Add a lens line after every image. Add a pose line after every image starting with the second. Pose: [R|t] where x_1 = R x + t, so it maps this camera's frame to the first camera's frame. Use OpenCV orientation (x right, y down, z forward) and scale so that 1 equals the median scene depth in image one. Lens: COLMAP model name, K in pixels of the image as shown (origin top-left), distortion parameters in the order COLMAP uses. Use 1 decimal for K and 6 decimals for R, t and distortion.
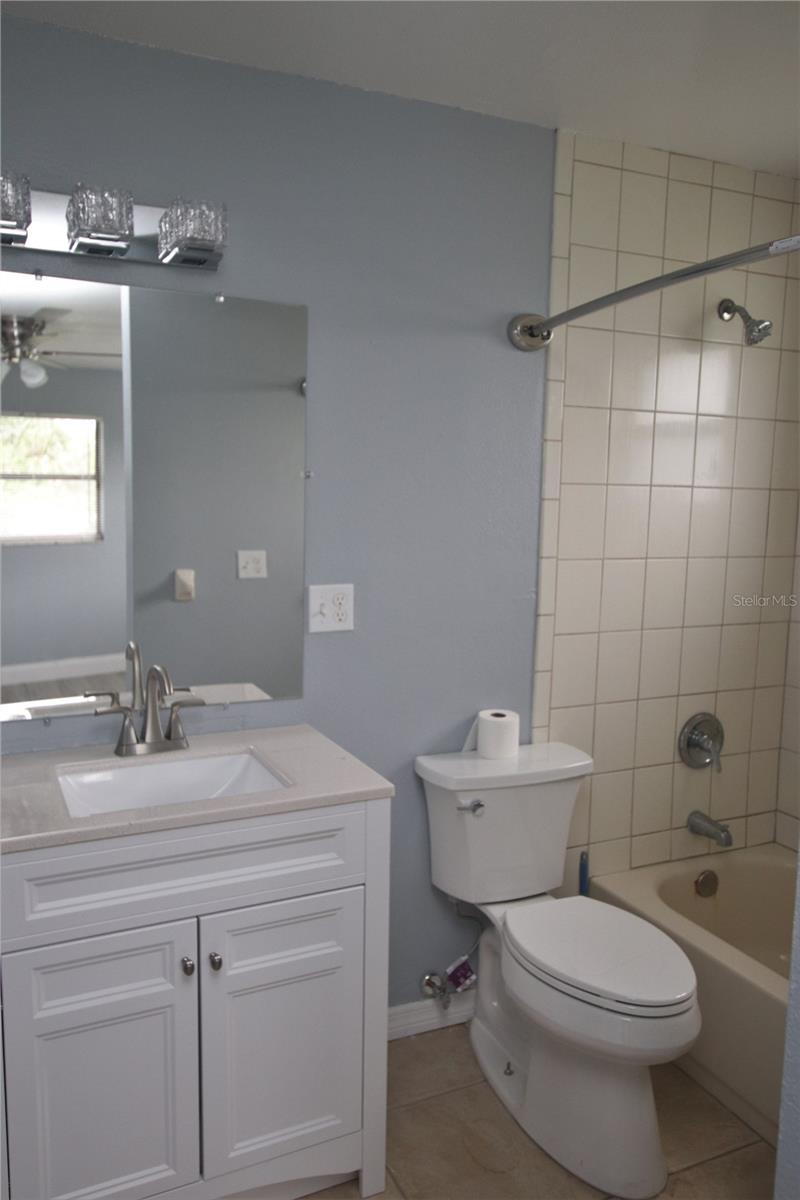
lens RADIAL K [[877.3, 0, 381.2], [0, 877.3, 597.4], [0, 0, 1]] dist [0.007844, 0.001530]
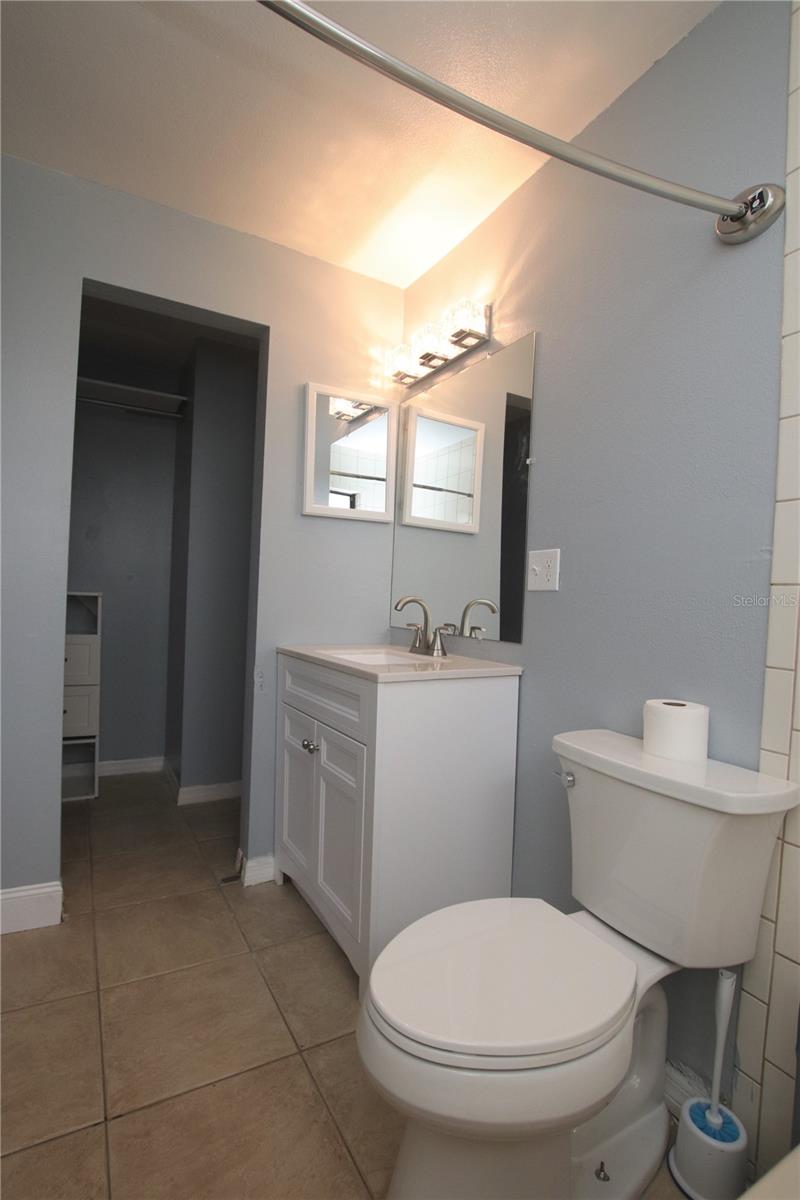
lens RADIAL K [[571.5, 0, 400.0], [0, 571.5, 600.0], [0, 0, 1]] dist [-0.018529, 0.000237]
pose [[0.080960, -0.019914, -0.996518, 0.673515], [-0.150505, 0.988092, -0.031973, 0.102172], [0.985289, 0.152569, 0.076998, 0.750449]]
